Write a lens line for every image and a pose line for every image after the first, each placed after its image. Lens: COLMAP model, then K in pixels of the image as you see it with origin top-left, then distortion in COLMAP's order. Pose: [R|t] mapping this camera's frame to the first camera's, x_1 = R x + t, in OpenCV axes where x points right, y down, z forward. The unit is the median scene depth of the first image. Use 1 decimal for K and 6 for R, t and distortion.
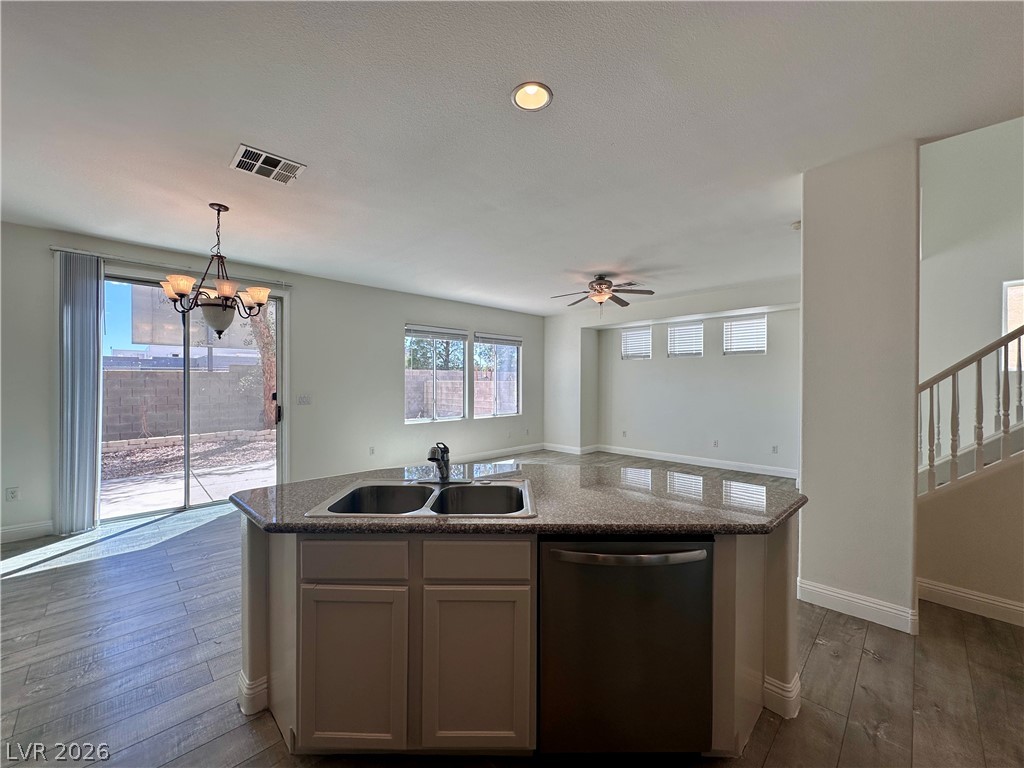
lens RADIAL K [[405.7, 0, 512.0], [0, 405.7, 384.0], [0, 0, 1]] dist [0.000015, 0.000554]
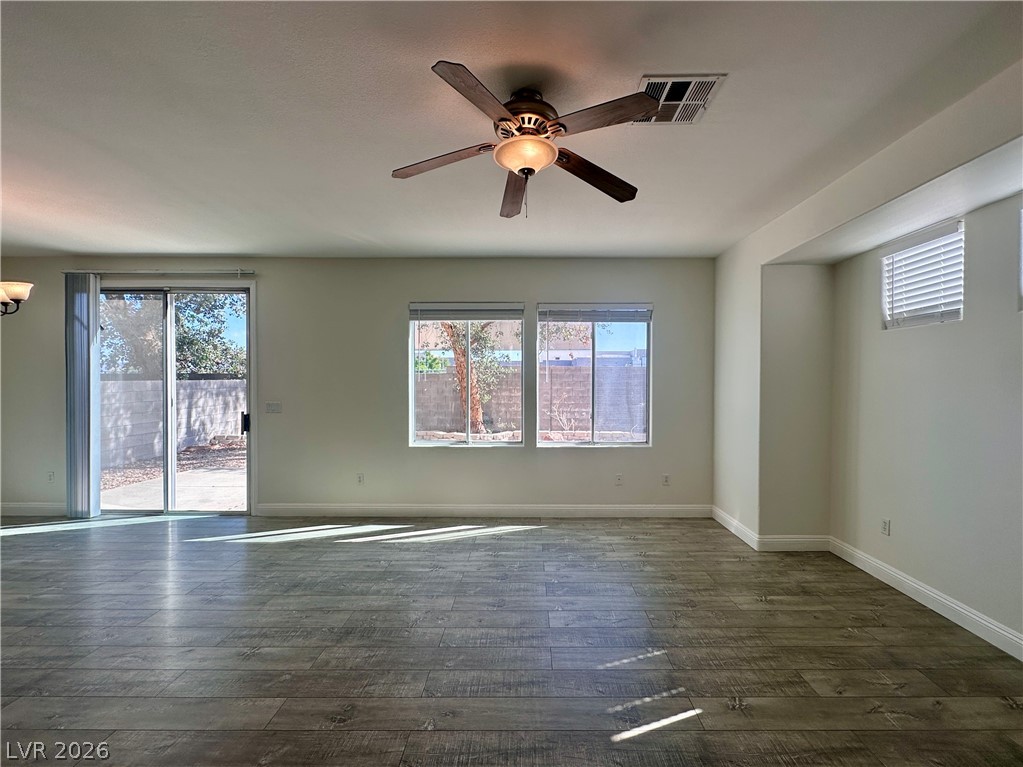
lens RADIAL K [[450.0, 0, 511.5], [0, 450.0, 383.5], [0, 0, 1]] dist [0.001780, 0.000240]
pose [[0.713152, 0.004953, -0.700991, 0.350068], [-0.005169, 0.999985, 0.001808, -0.010595], [0.700990, 0.002334, 0.713167, 0.491194]]
